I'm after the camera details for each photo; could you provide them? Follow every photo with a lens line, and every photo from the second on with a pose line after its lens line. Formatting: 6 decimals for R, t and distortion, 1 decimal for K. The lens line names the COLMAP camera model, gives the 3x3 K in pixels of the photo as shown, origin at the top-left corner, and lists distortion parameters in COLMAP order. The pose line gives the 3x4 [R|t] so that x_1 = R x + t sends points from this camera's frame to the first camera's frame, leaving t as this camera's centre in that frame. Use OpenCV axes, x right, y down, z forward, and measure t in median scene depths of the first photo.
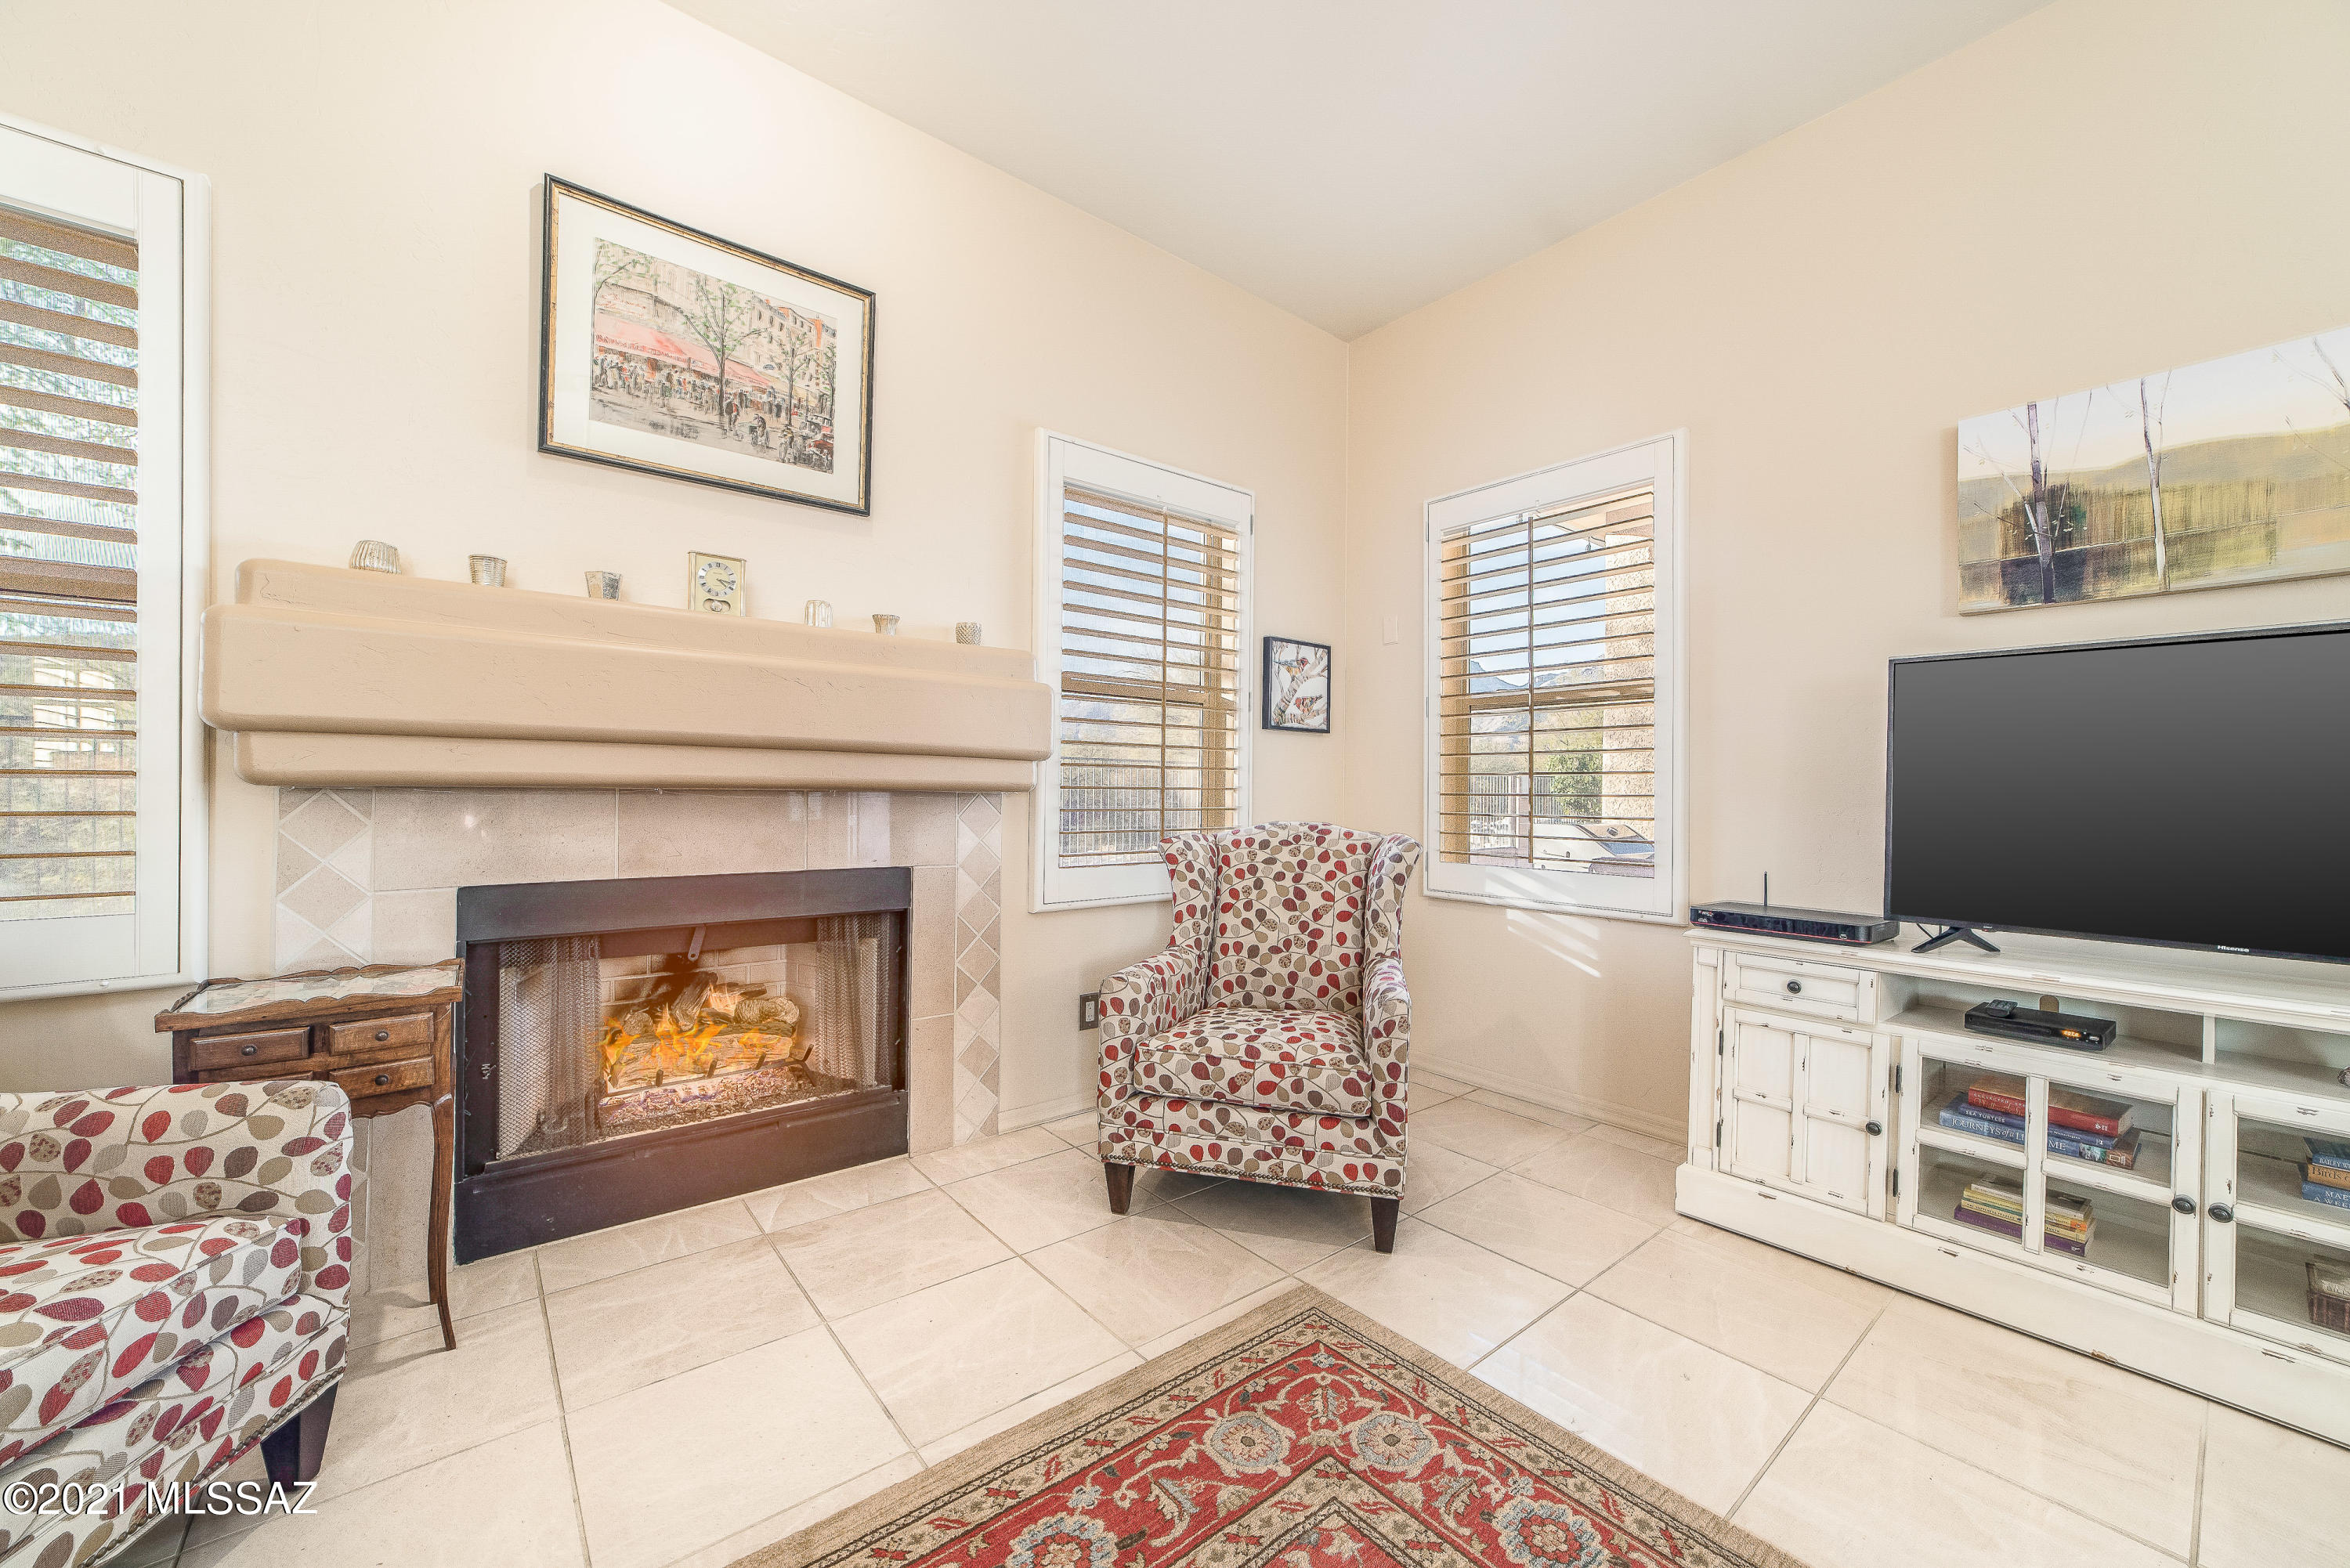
lens RADIAL K [[913.0, 0, 1170.0], [0, 913.0, 771.7], [0, 0, 1]] dist [0.000430, 0.000184]
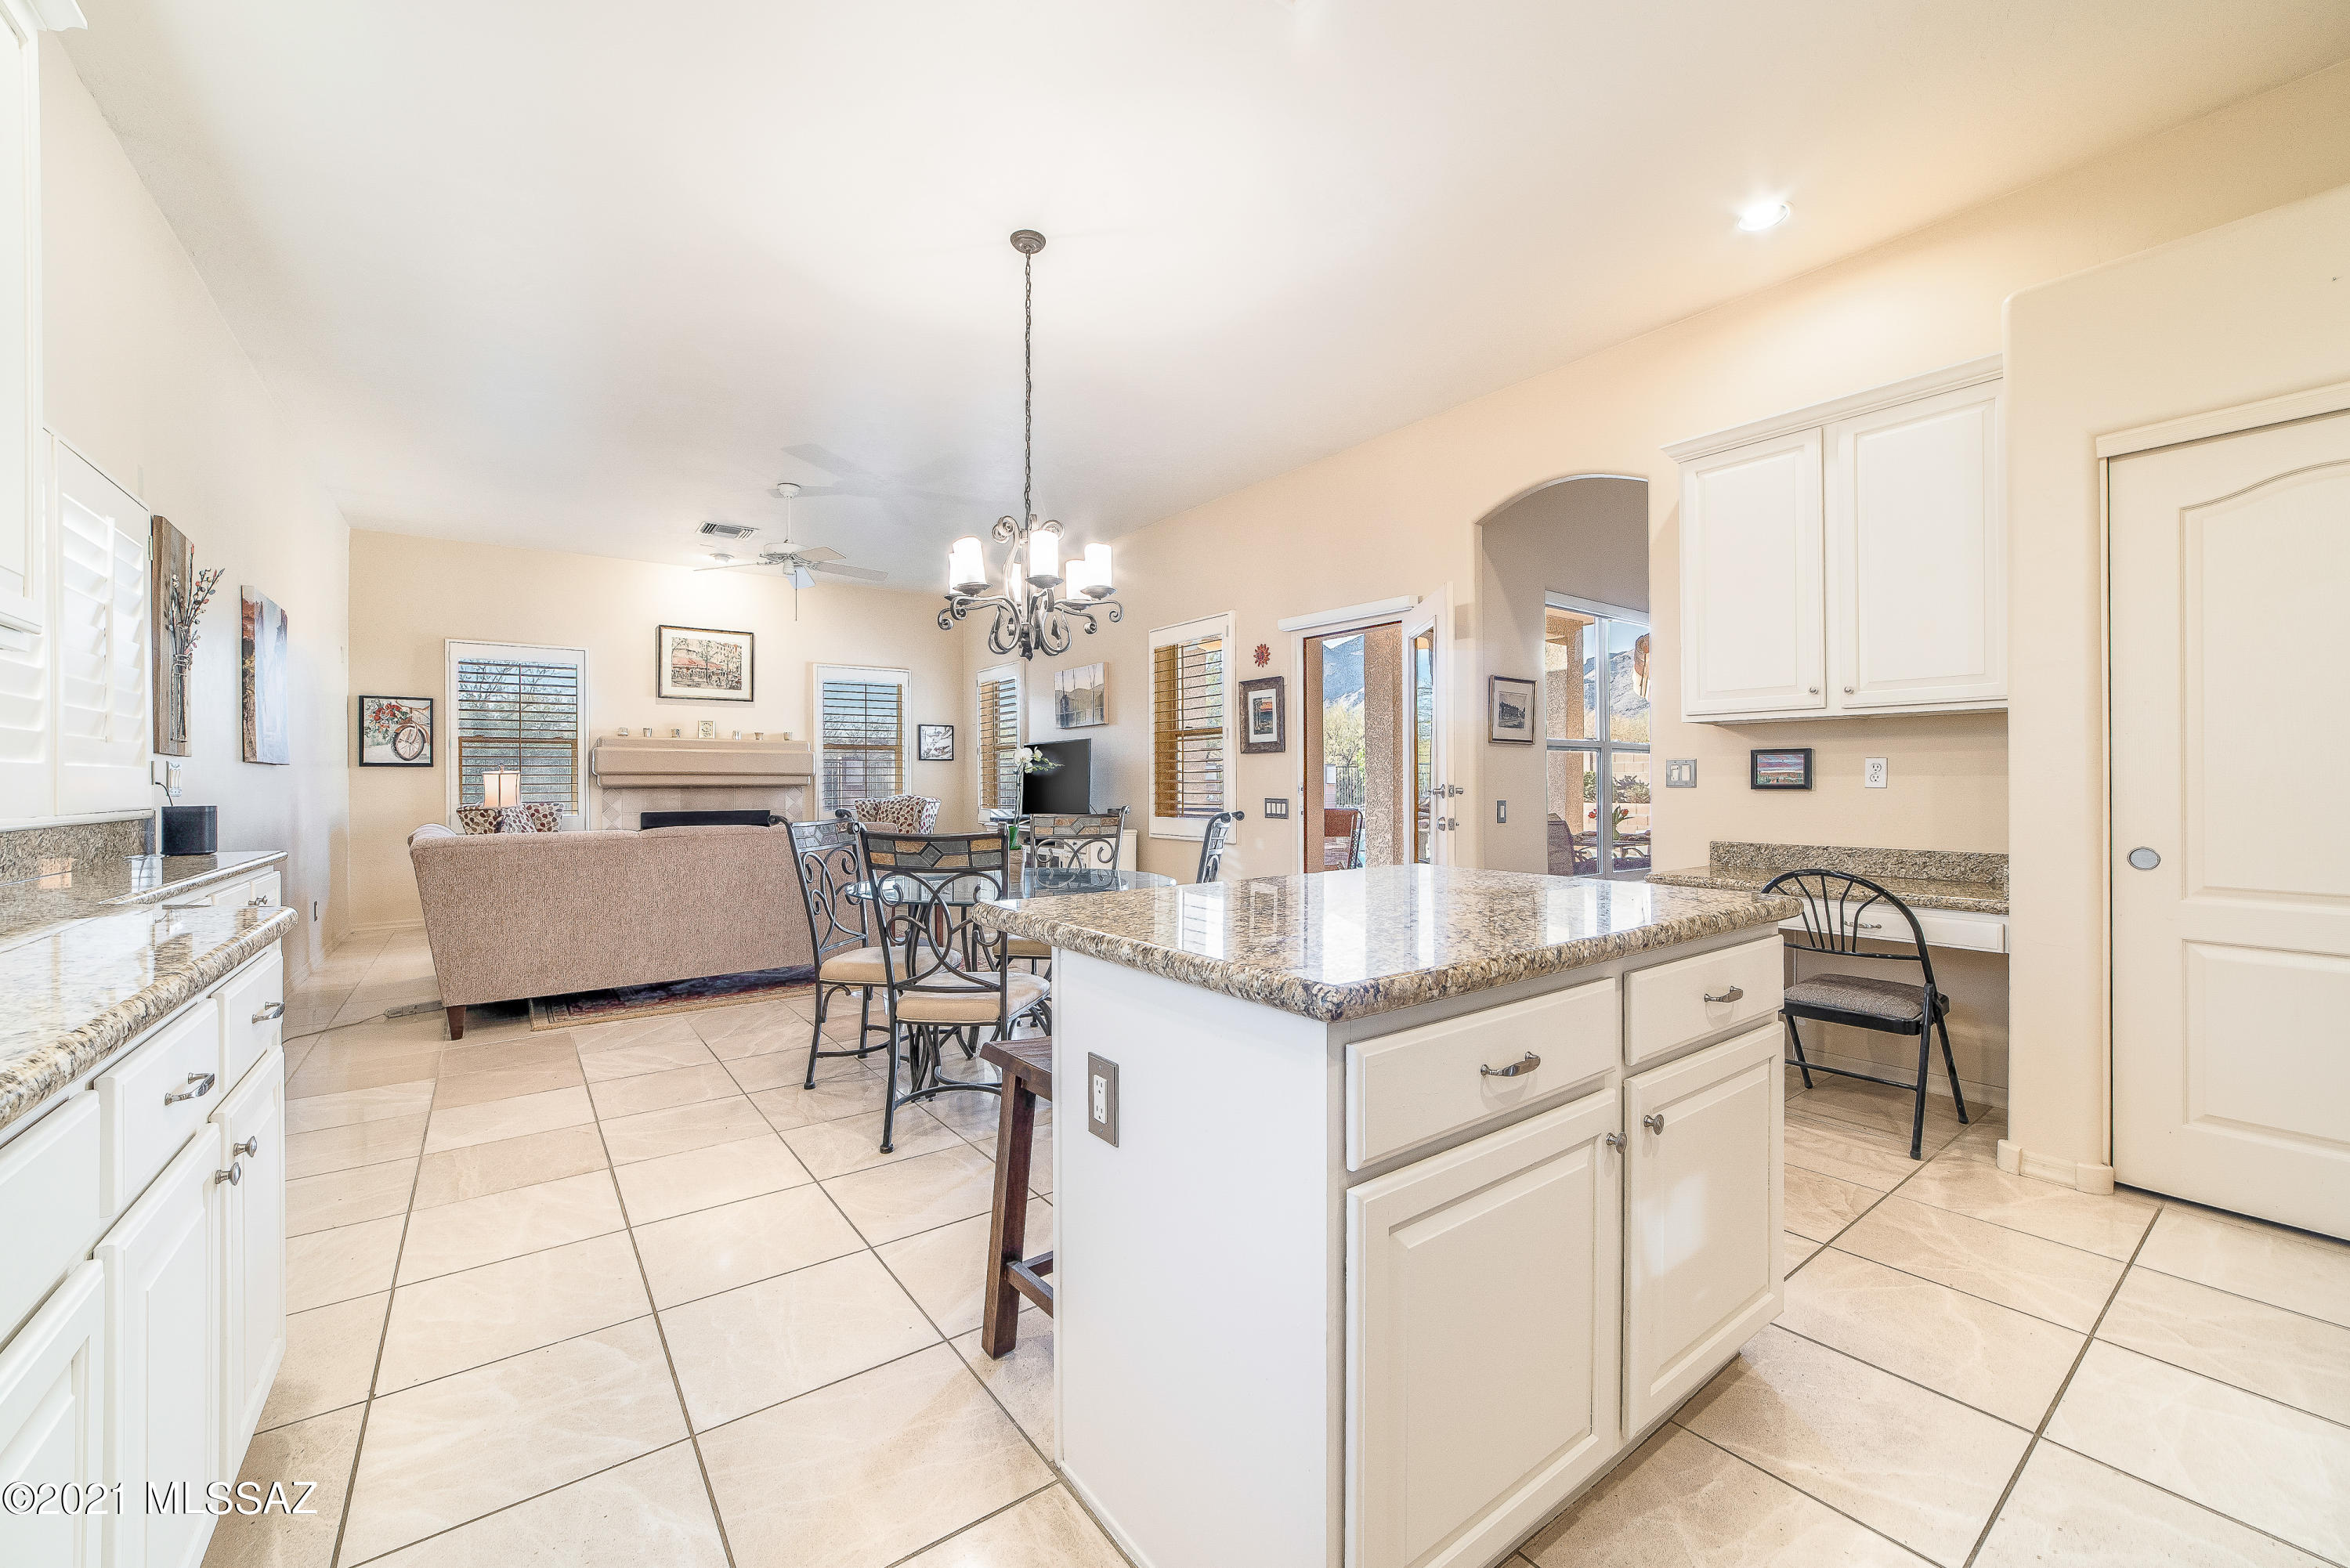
lens RADIAL K [[932.6, 0, 1176.0], [0, 932.6, 781.2], [0, 0, 1]] dist [-0.014066, 0.000296]
pose [[0.998889, -0.020436, -0.042462, 1.355655], [0.020972, 0.999705, 0.012214, -0.007177], [0.042200, -0.013091, 0.999023, -2.328369]]
